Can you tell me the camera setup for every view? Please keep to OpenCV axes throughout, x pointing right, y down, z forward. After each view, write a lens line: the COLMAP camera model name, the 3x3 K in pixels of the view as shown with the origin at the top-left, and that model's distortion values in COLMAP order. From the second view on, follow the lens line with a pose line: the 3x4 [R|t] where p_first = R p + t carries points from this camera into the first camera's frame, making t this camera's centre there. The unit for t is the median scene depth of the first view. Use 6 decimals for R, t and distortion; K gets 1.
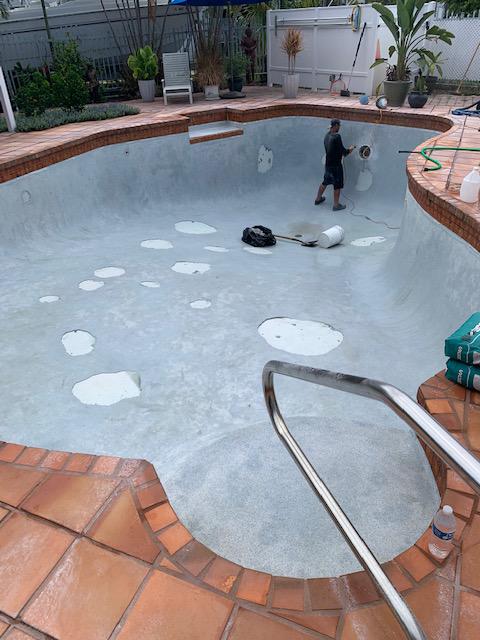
lens RADIAL K [[483.6, 0, 247.0], [0, 483.6, 320.1], [0, 0, 1]] dist [0.002069, 0.001173]
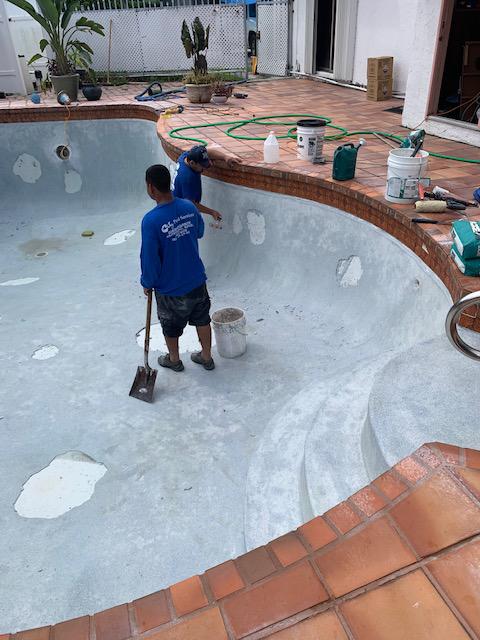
lens RADIAL K [[483.6, 0, 247.0], [0, 483.6, 320.1], [0, 0, 1]] dist [0.002069, 0.001173]
pose [[0.717788, -0.376114, 0.585934, -0.401446], [0.376691, 0.917522, 0.127503, -0.077963], [-0.585563, 0.129195, 0.800265, 0.185707]]
